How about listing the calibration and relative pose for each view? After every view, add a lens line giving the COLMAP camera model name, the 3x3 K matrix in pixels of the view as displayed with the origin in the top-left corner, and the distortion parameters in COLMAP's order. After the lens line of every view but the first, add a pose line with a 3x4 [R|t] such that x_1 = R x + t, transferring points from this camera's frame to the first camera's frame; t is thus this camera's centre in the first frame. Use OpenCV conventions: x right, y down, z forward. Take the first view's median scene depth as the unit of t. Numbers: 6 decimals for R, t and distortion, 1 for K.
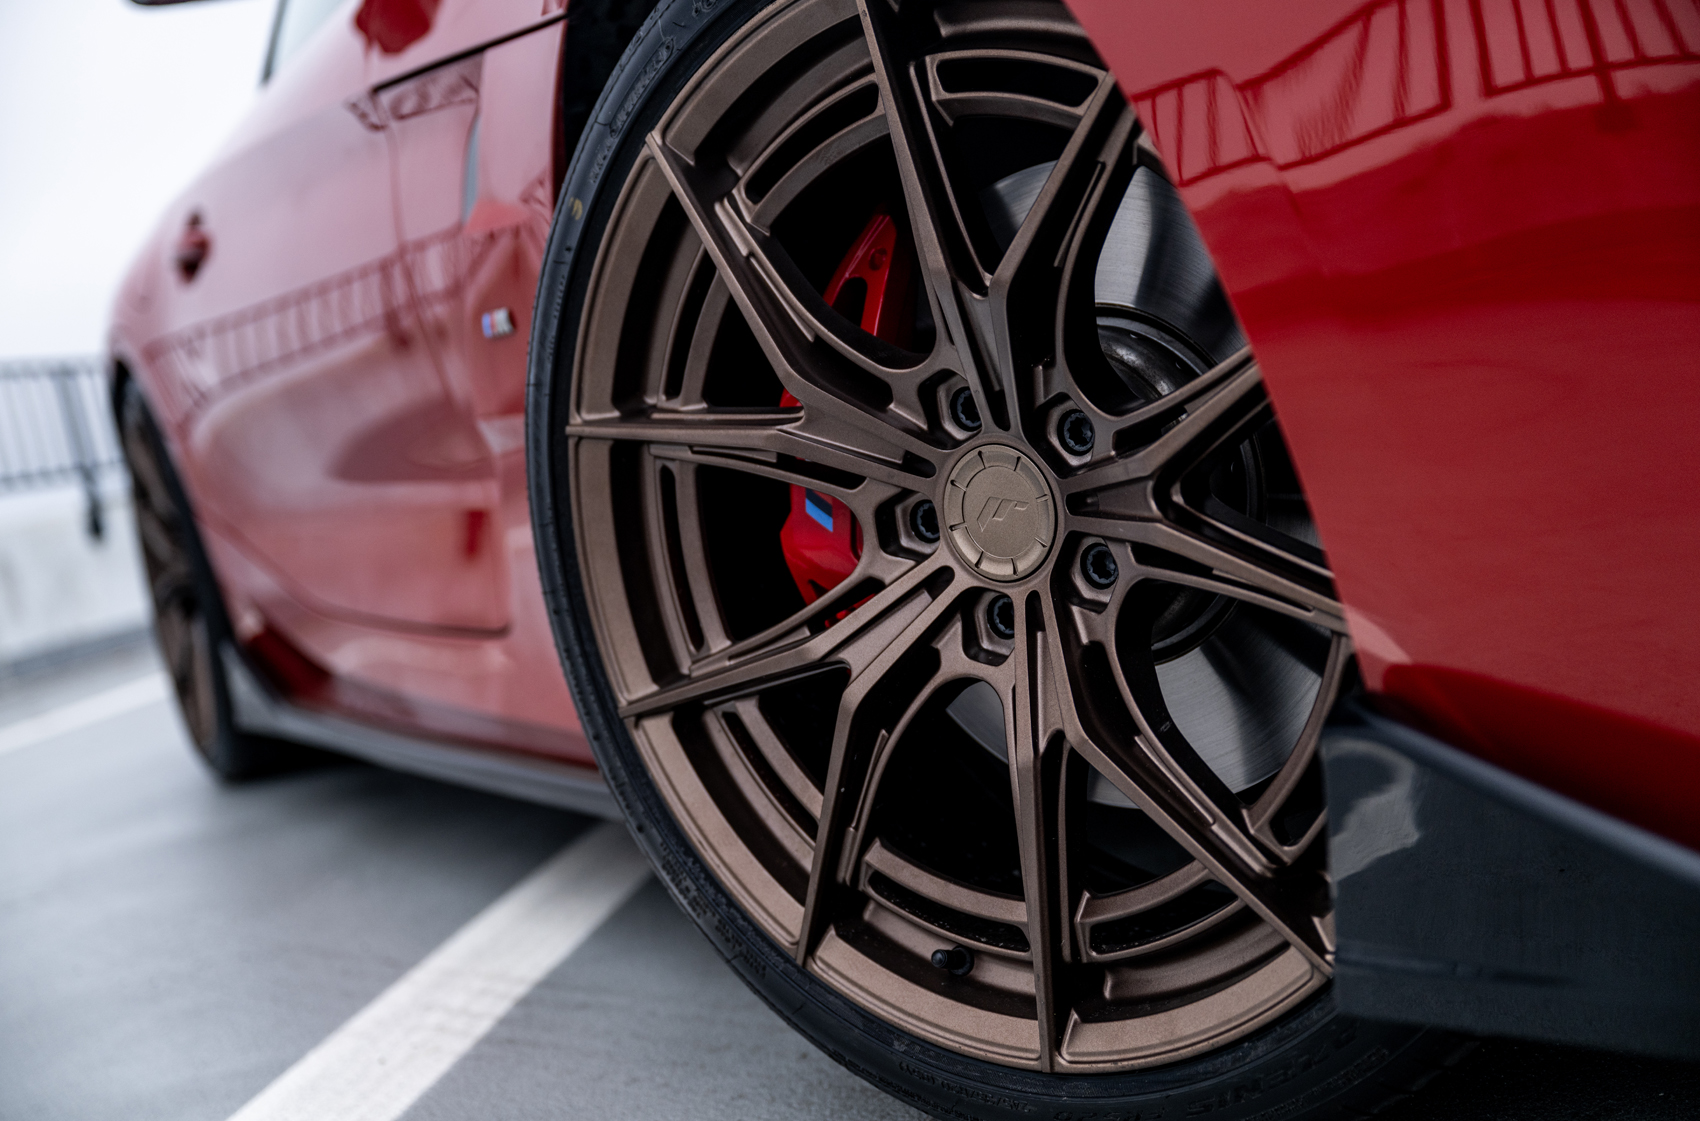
lens RADIAL K [[2217.7, 0, 850.0], [0, 2217.7, 560.5], [0, 0, 1]] dist [-0.005765, 0.005646]
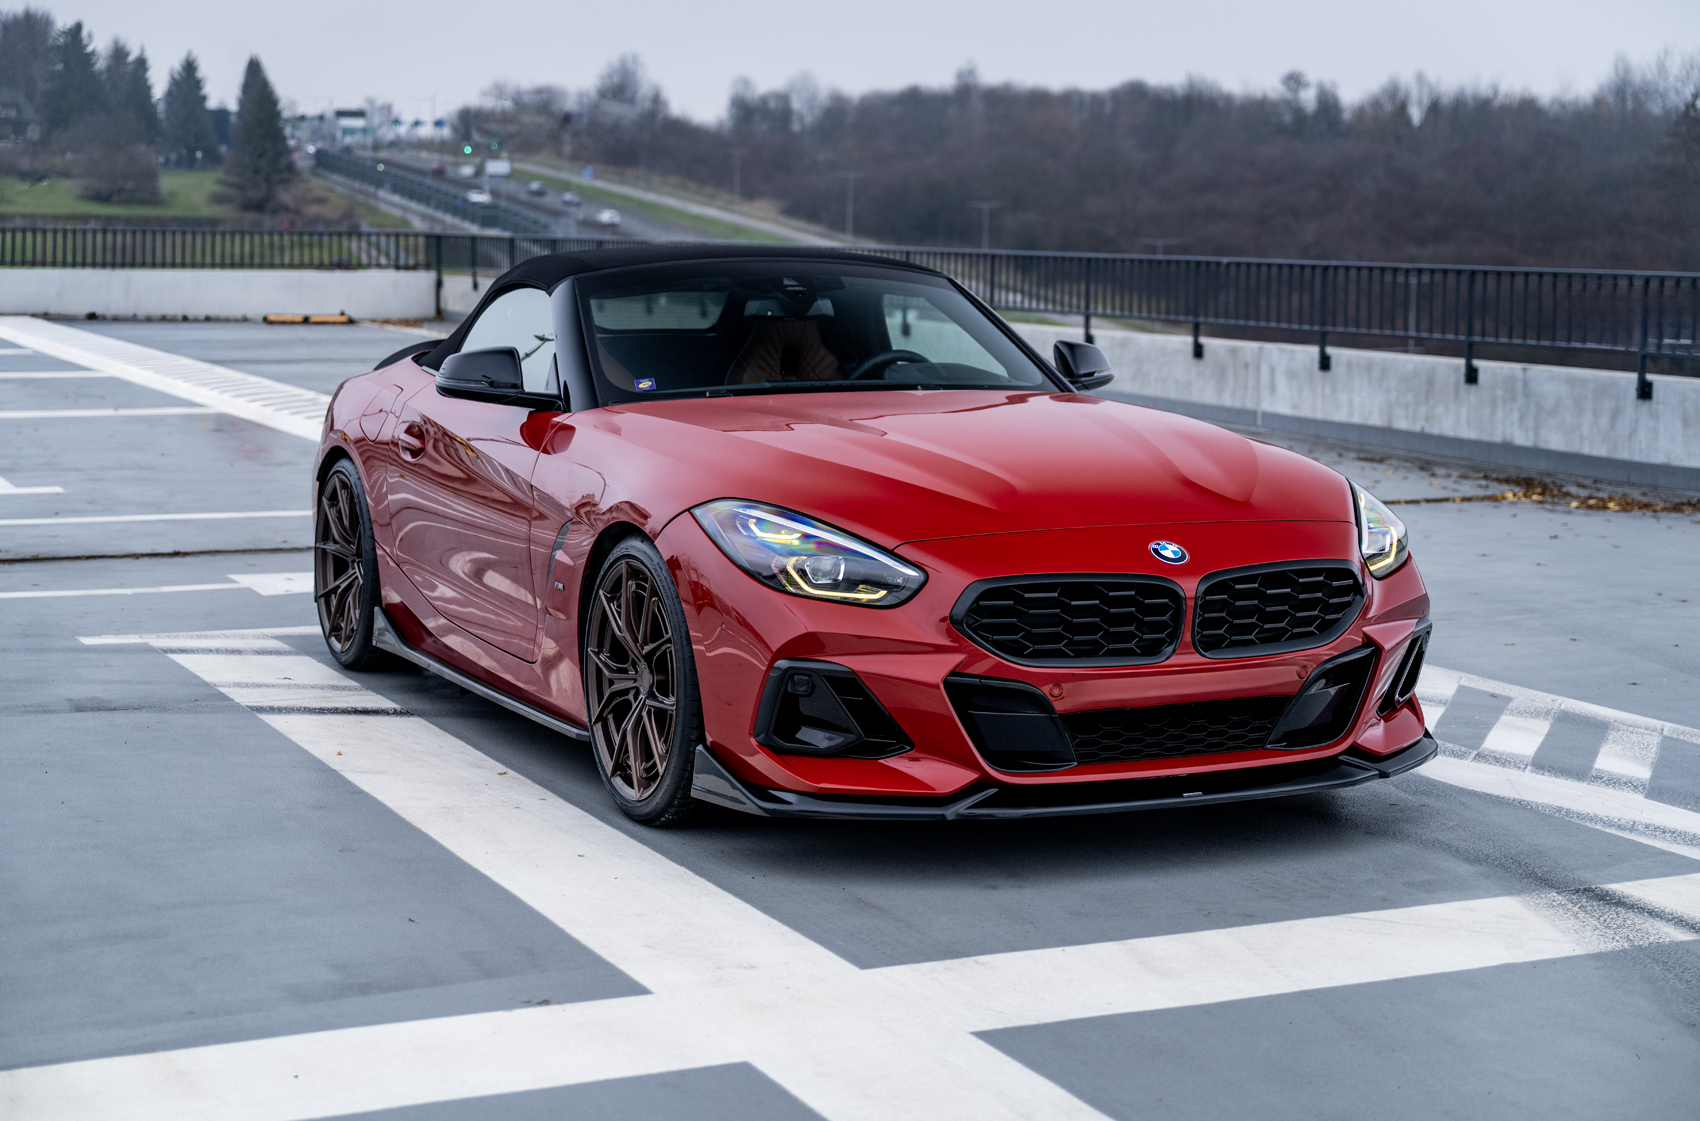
lens RADIAL K [[2709.8, 0, 850.0], [0, 2709.8, 560.5], [0, 0, 1]] dist [-0.030753, 0.012150]
pose [[0.972790, 0.228441, 0.038652, 0.153315], [-0.229539, 0.972930, 0.026821, -0.498508], [-0.031479, -0.034964, 0.998893, -4.441080]]
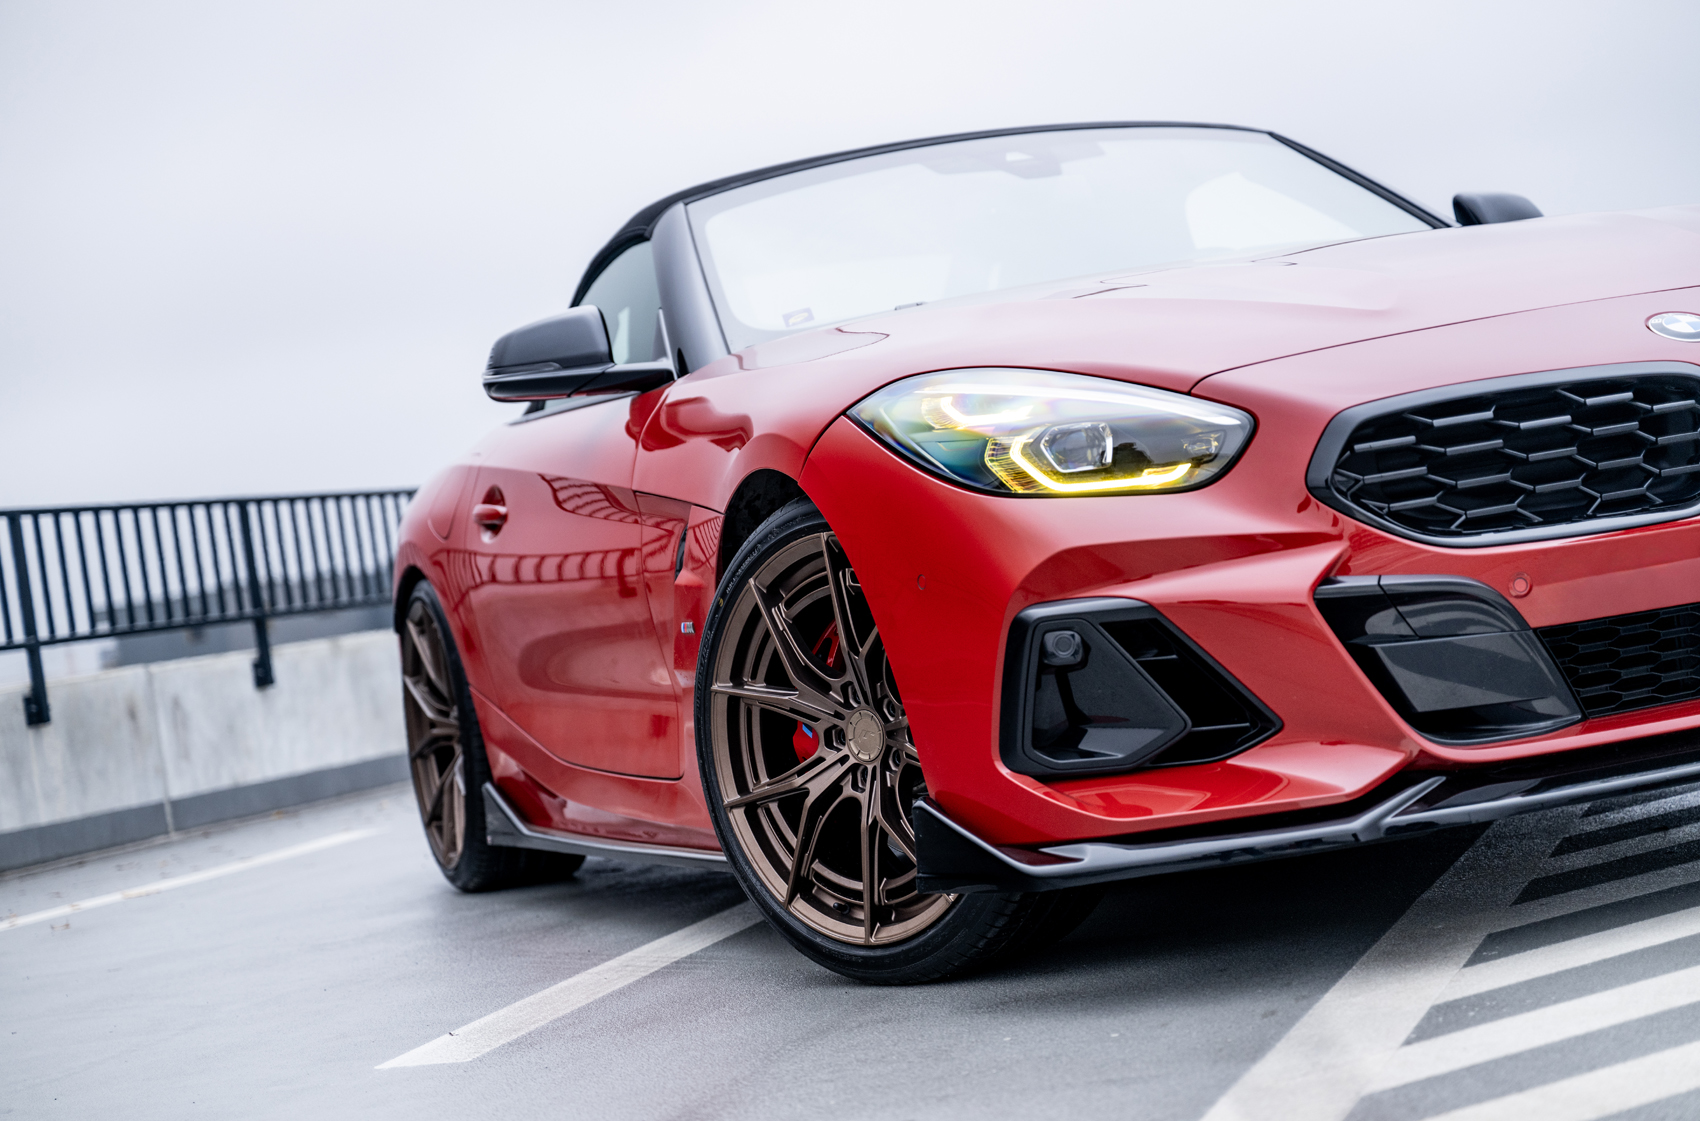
lens RADIAL K [[3309.1, 0, 850.0], [0, 3309.1, 560.5], [0, 0, 1]] dist [-0.060491, -0.022416]
pose [[0.991912, 0.067455, -0.107515, 0.450851], [-0.074022, 0.995551, -0.058304, 0.002083], [0.103104, 0.065791, 0.992492, -2.898688]]
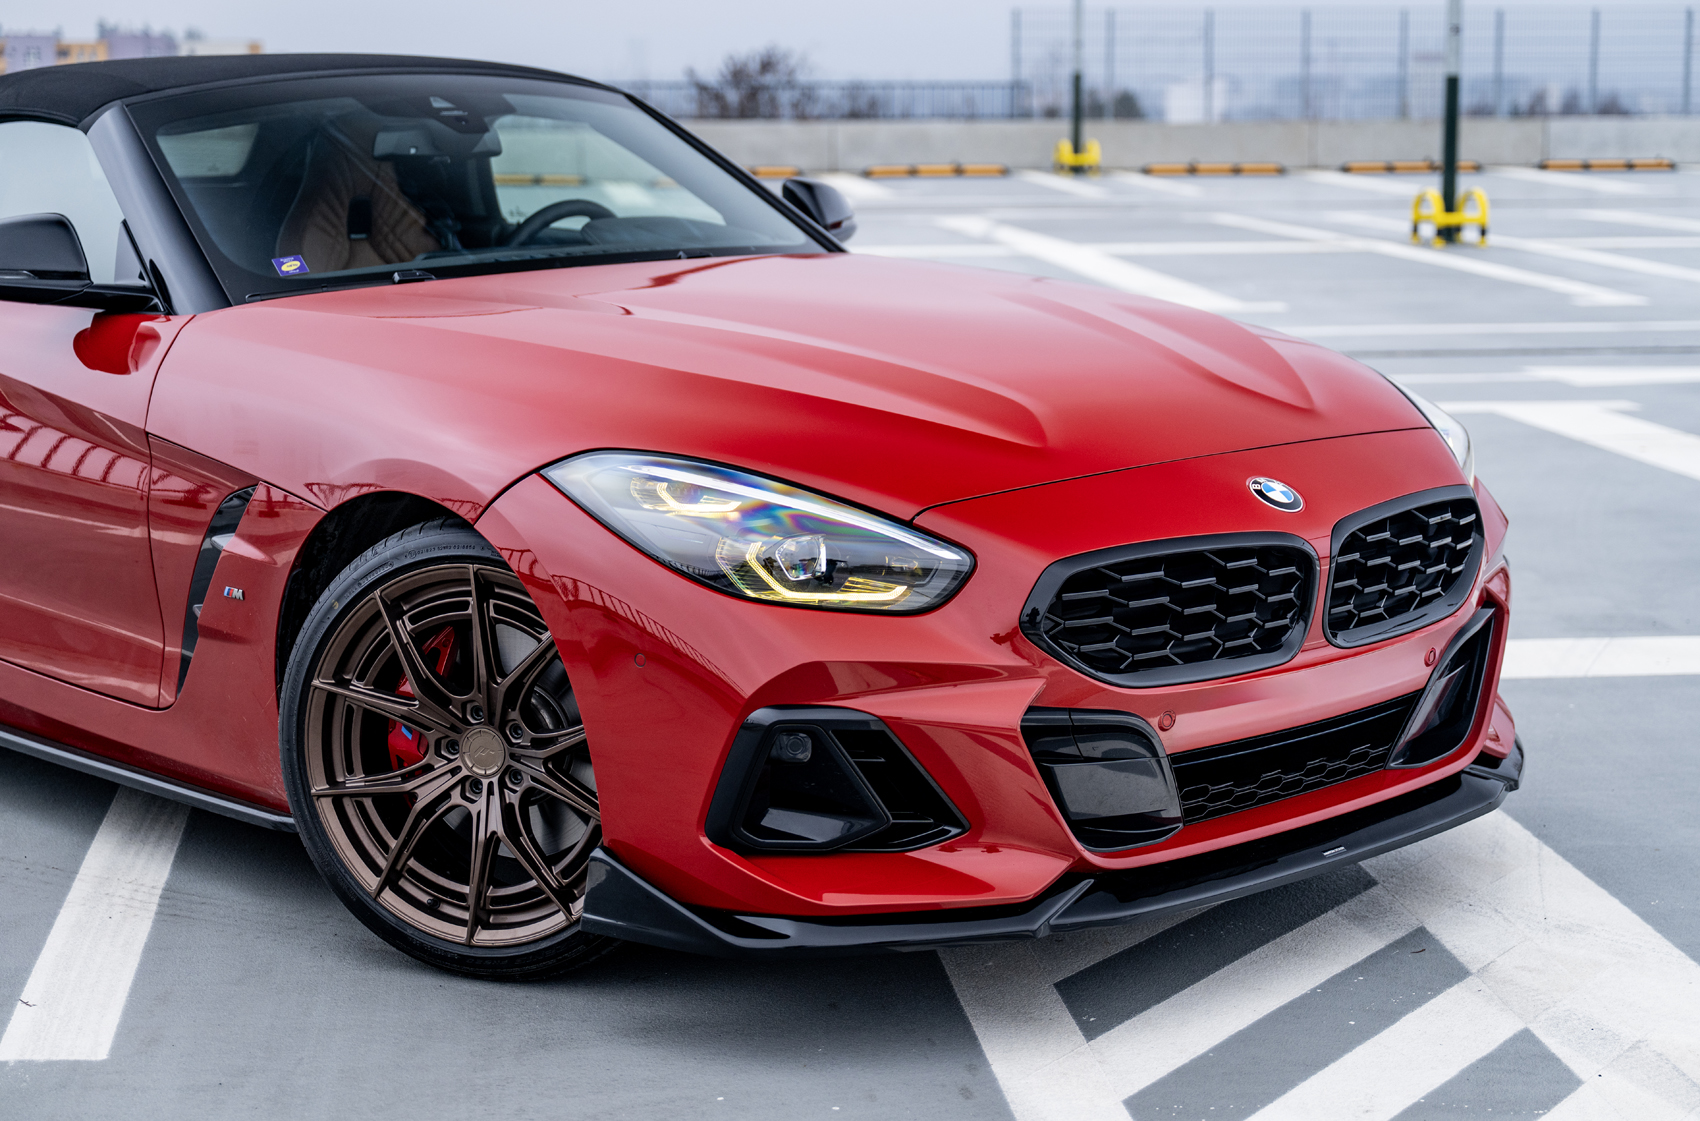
lens RADIAL K [[2955.5, 0, 850.0], [0, 2955.5, 560.5], [0, 0, 1]] dist [0.006420, -0.011945]
pose [[0.925689, 0.158867, 0.343310, -0.824380], [-0.174286, 0.984591, 0.014319, -0.392514], [-0.335746, -0.073089, 0.939113, -2.665718]]
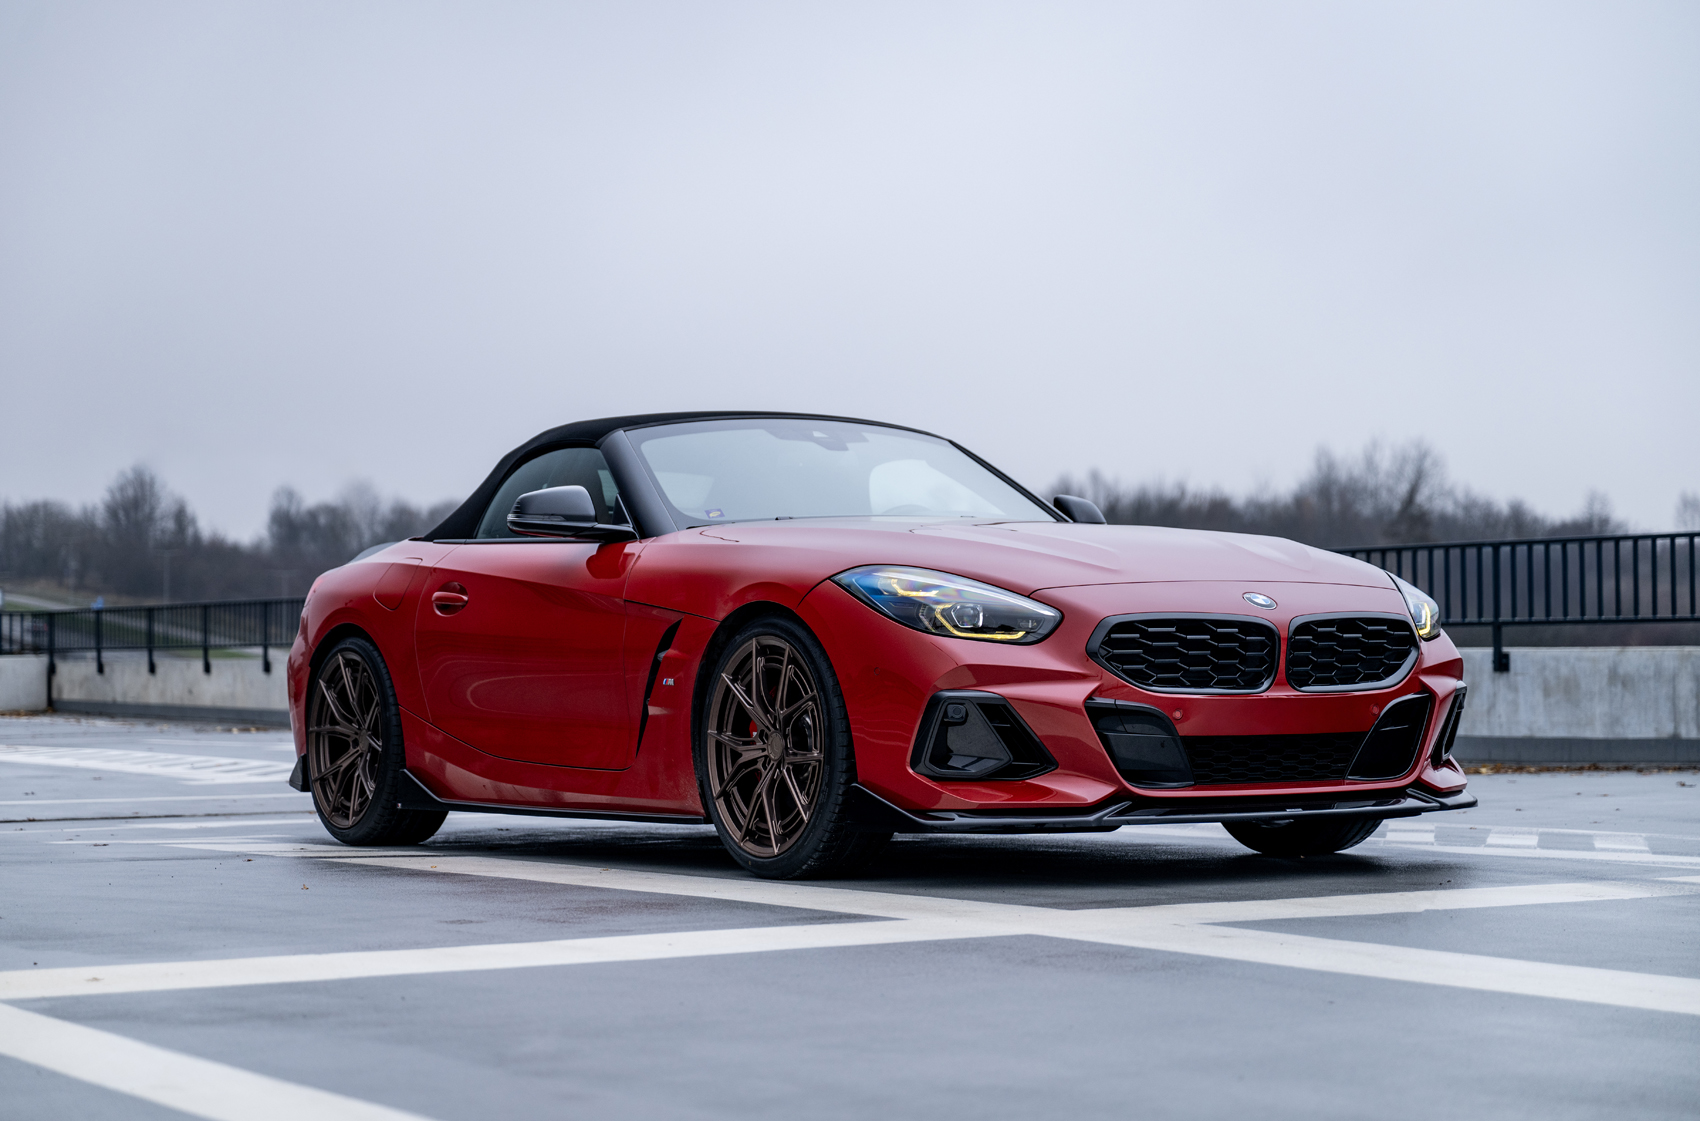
lens RADIAL K [[3268.3, 0, 850.0], [0, 3268.3, 560.5], [0, 0, 1]] dist [0.004722, 0.015112]
pose [[0.968069, 0.215854, 0.127474, -0.832245], [-0.196793, 0.969369, -0.146954, 0.606874], [-0.155290, 0.117176, 0.980895, -6.112495]]
